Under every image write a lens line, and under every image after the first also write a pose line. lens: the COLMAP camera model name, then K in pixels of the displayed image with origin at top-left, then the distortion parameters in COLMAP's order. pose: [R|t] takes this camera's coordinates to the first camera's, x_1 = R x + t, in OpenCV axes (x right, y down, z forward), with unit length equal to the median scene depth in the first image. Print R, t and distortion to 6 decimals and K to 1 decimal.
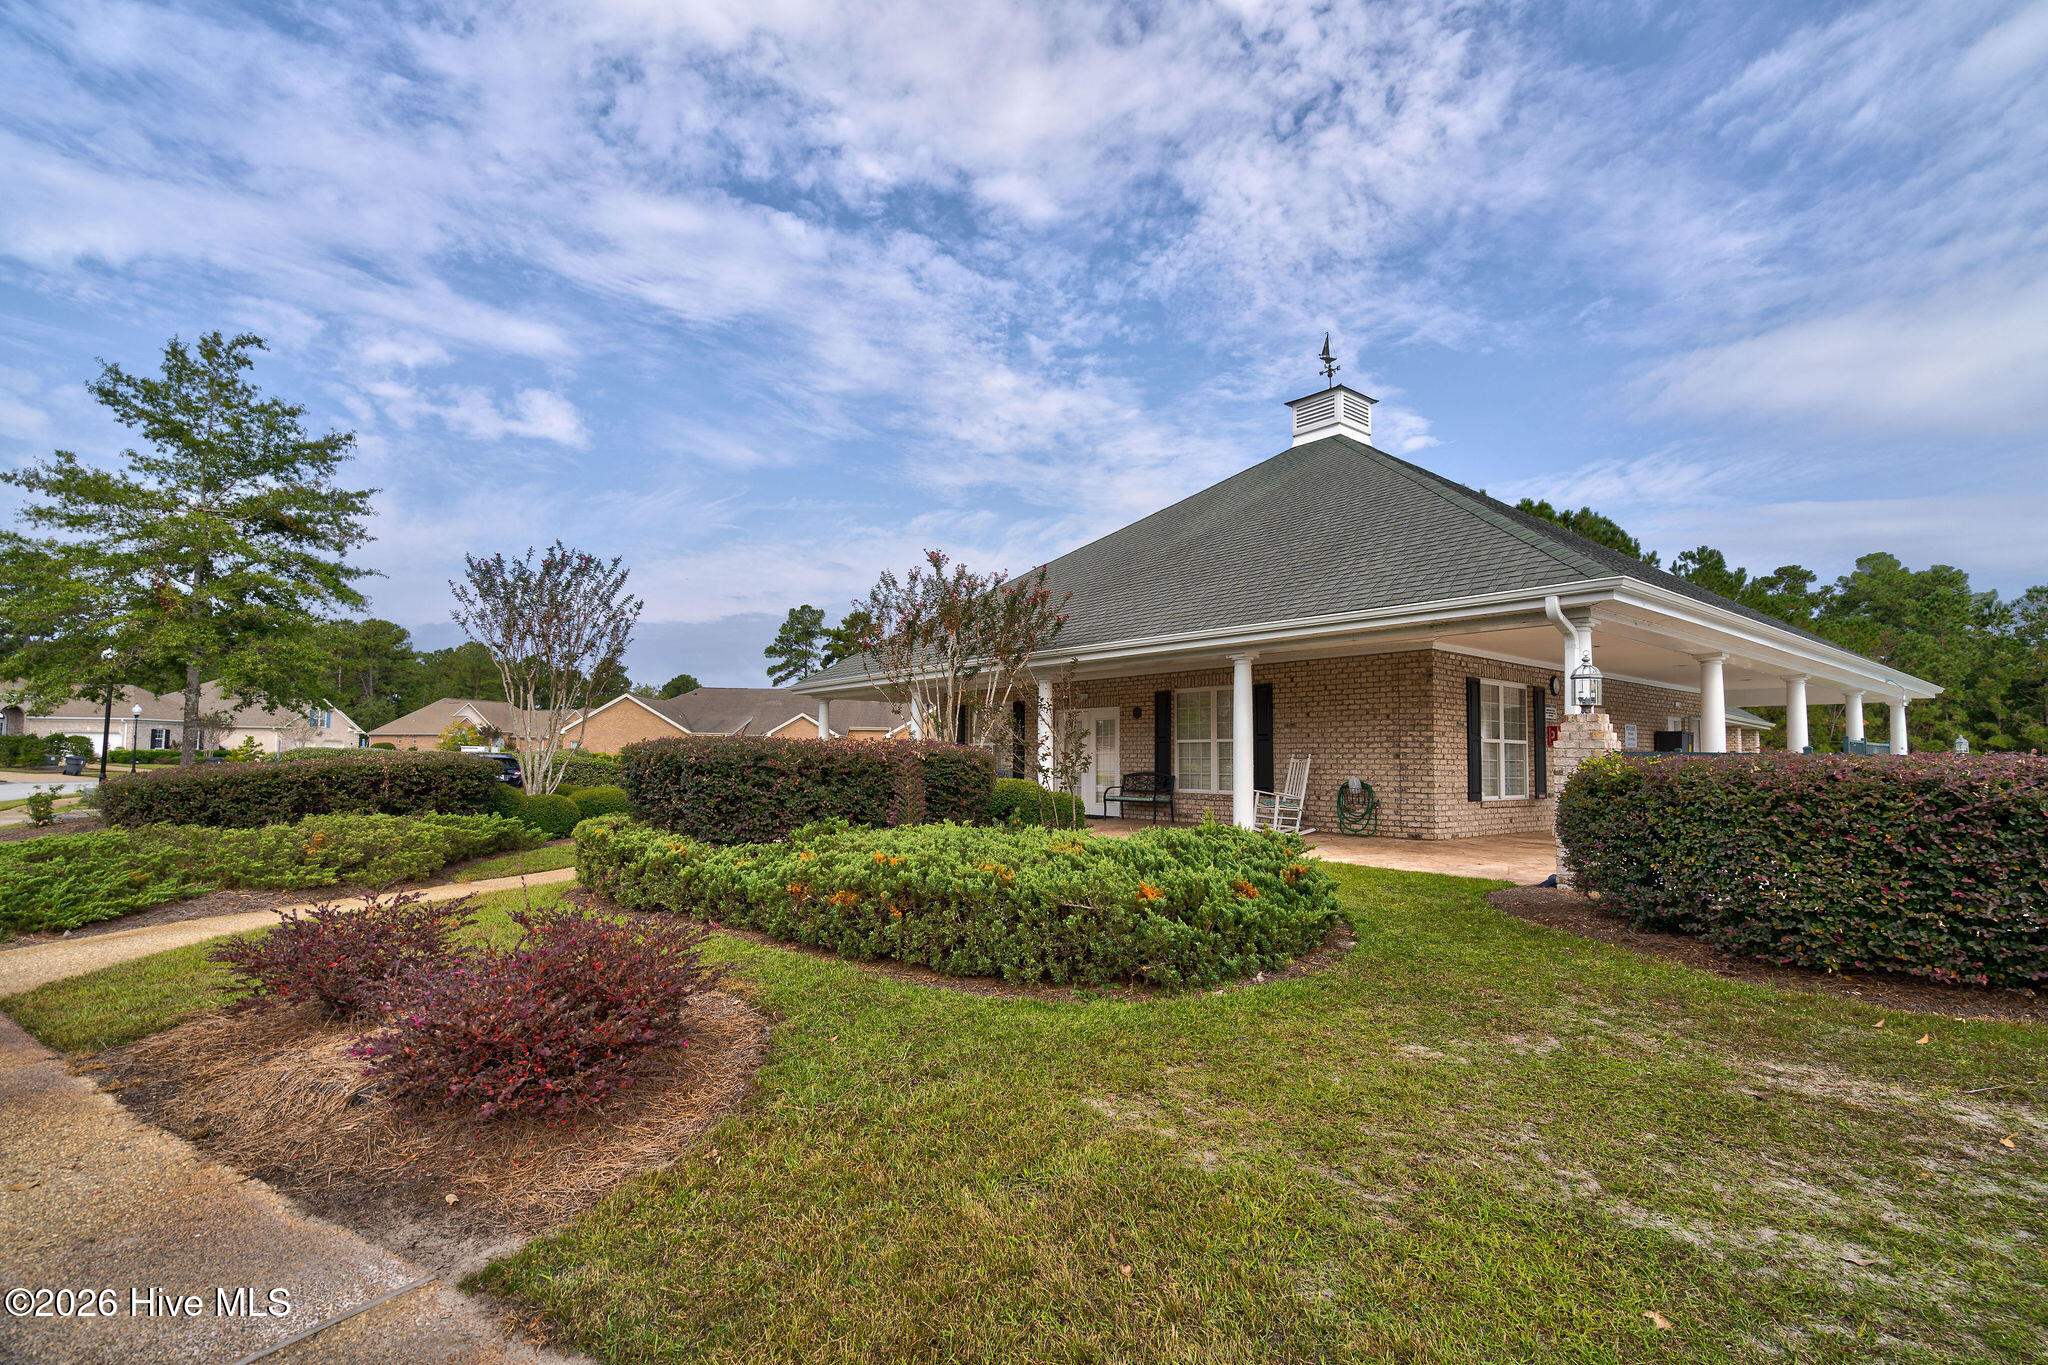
lens RADIAL K [[948.3, 0, 1024.0], [0, 948.3, 682.5], [0, 0, 1]] dist [-0.000870, 0.000660]
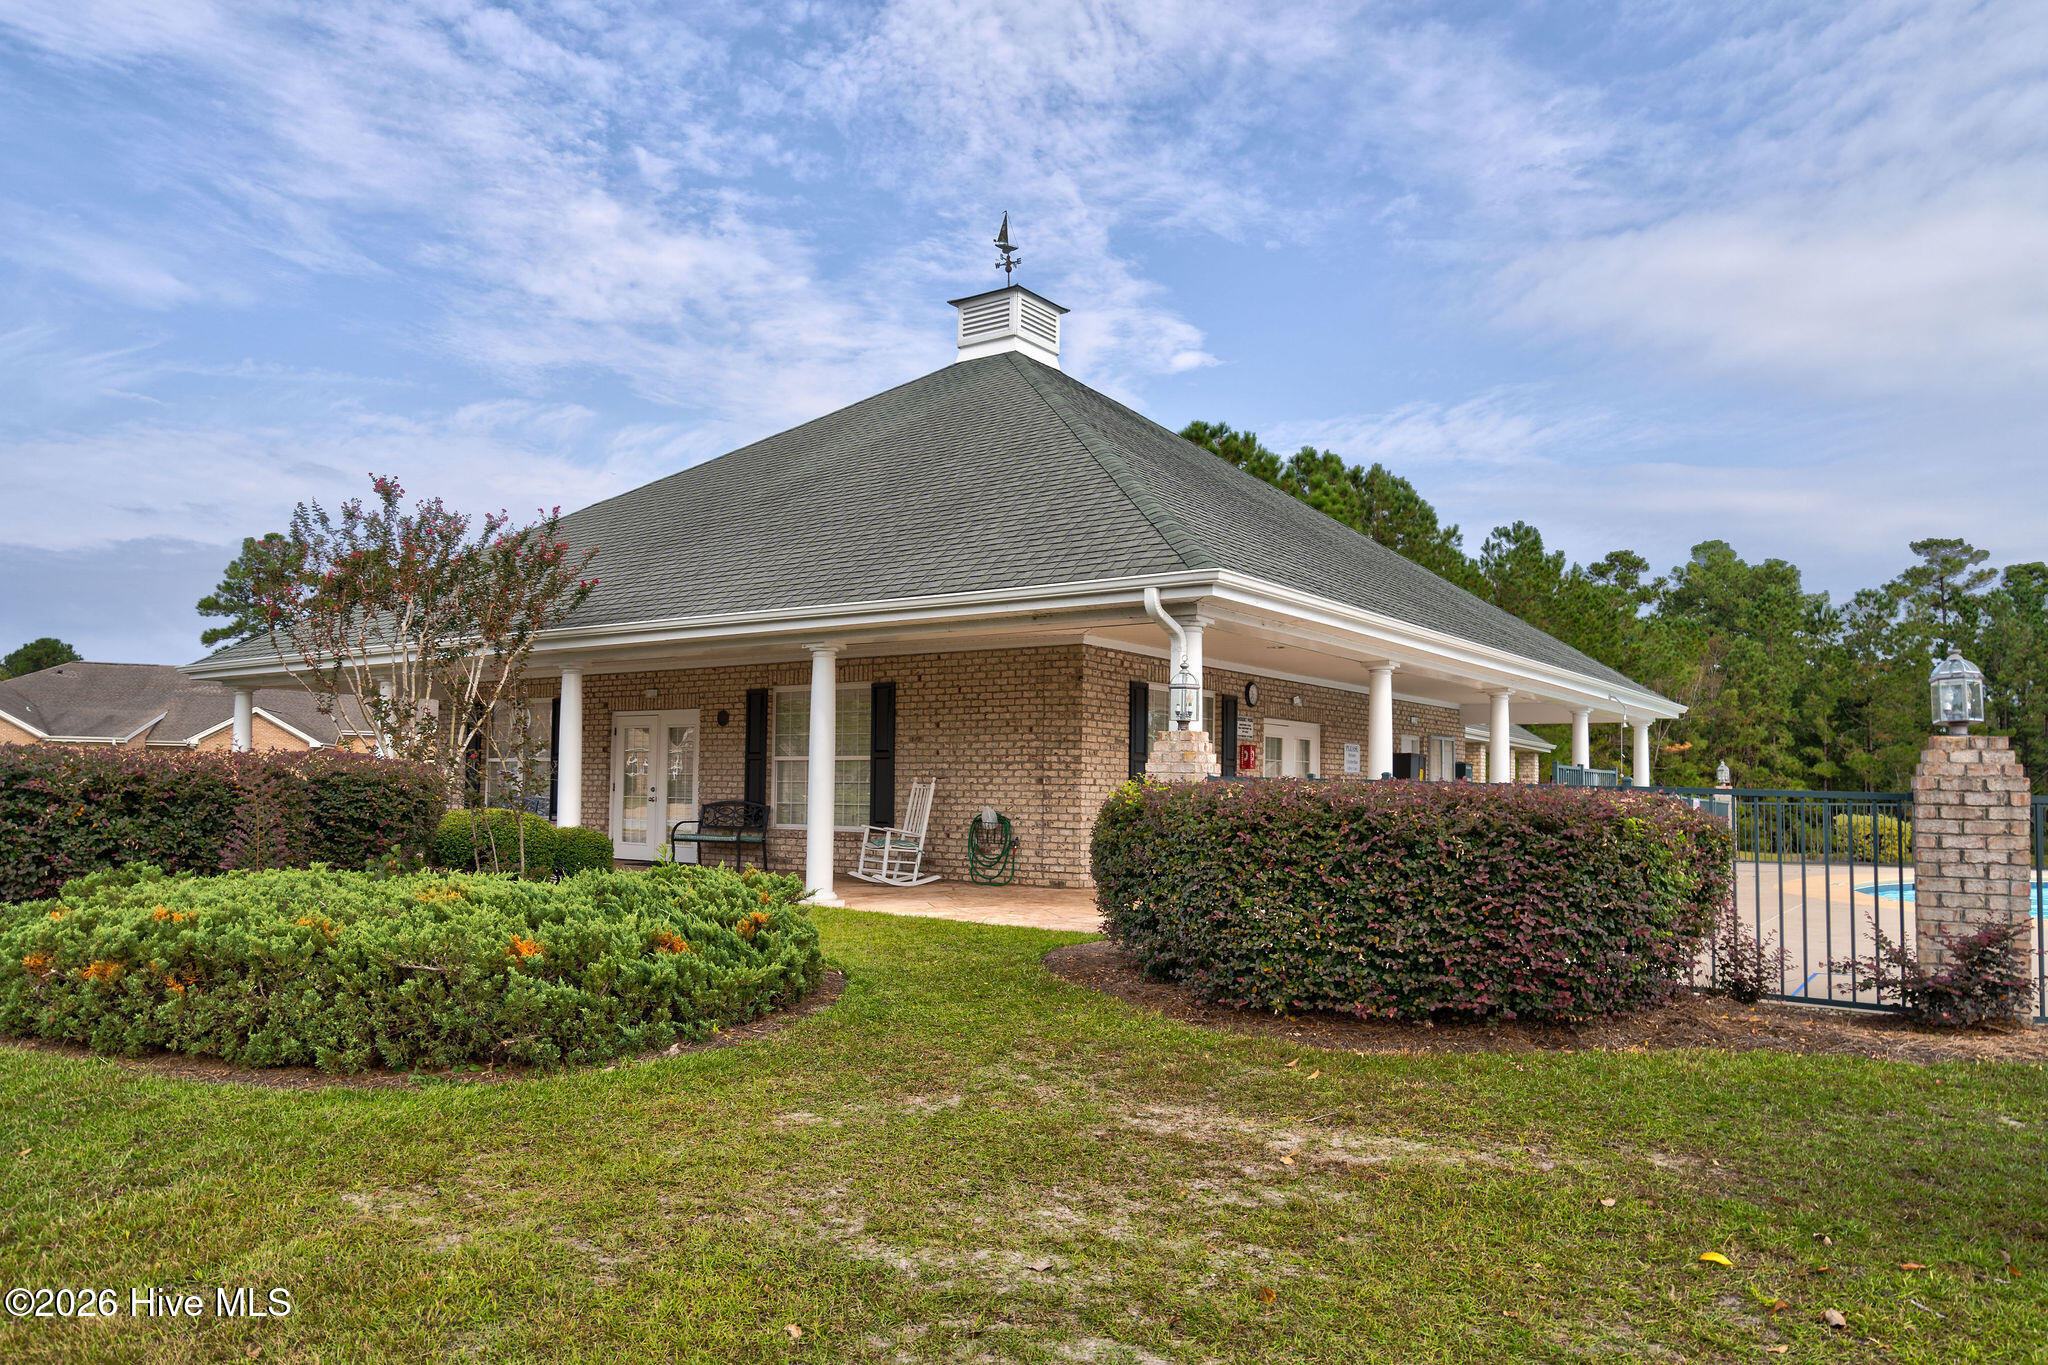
lens RADIAL K [[1385.0, 0, 1032.8], [0, 1385.0, 691.4], [0, 0, 1]] dist [0.010229, 0.003990]
pose [[0.964916, 0.023833, 0.261475, 0.087000], [-0.027436, 0.999572, 0.010137, -0.006292], [-0.261122, -0.016955, 0.965157, -0.084580]]
